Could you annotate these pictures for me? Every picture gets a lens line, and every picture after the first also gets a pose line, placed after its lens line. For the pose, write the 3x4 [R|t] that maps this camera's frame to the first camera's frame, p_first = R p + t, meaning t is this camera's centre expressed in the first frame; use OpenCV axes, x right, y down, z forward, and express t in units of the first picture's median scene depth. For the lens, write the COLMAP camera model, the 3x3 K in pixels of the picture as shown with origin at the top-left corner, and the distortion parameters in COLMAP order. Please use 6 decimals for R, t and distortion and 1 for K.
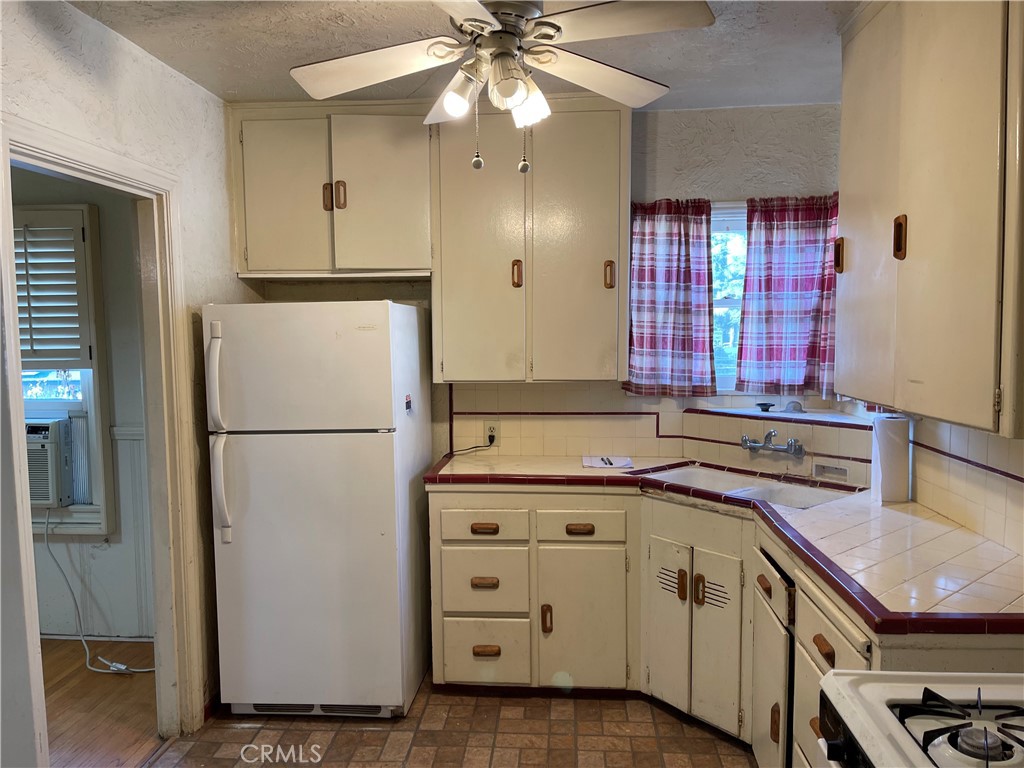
lens RADIAL K [[775.0, 0, 512.2], [0, 775.0, 385.3], [0, 0, 1]] dist [-0.002466, -0.000764]
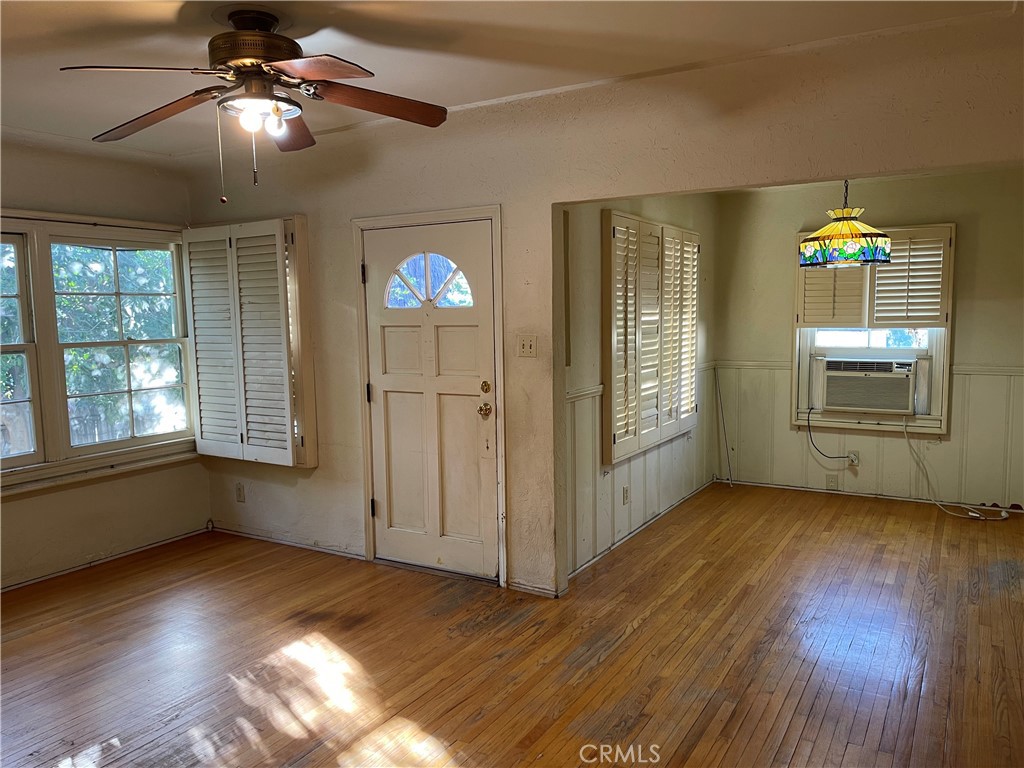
lens RADIAL K [[770.5, 0, 516.3], [0, 770.5, 384.9], [0, 0, 1]] dist [0.001853, -0.005770]
pose [[0.895066, 0.038139, -0.444299, -0.619675], [-0.029551, 0.999219, 0.026240, 0.078867], [0.444953, -0.010357, 0.895494, -0.786665]]
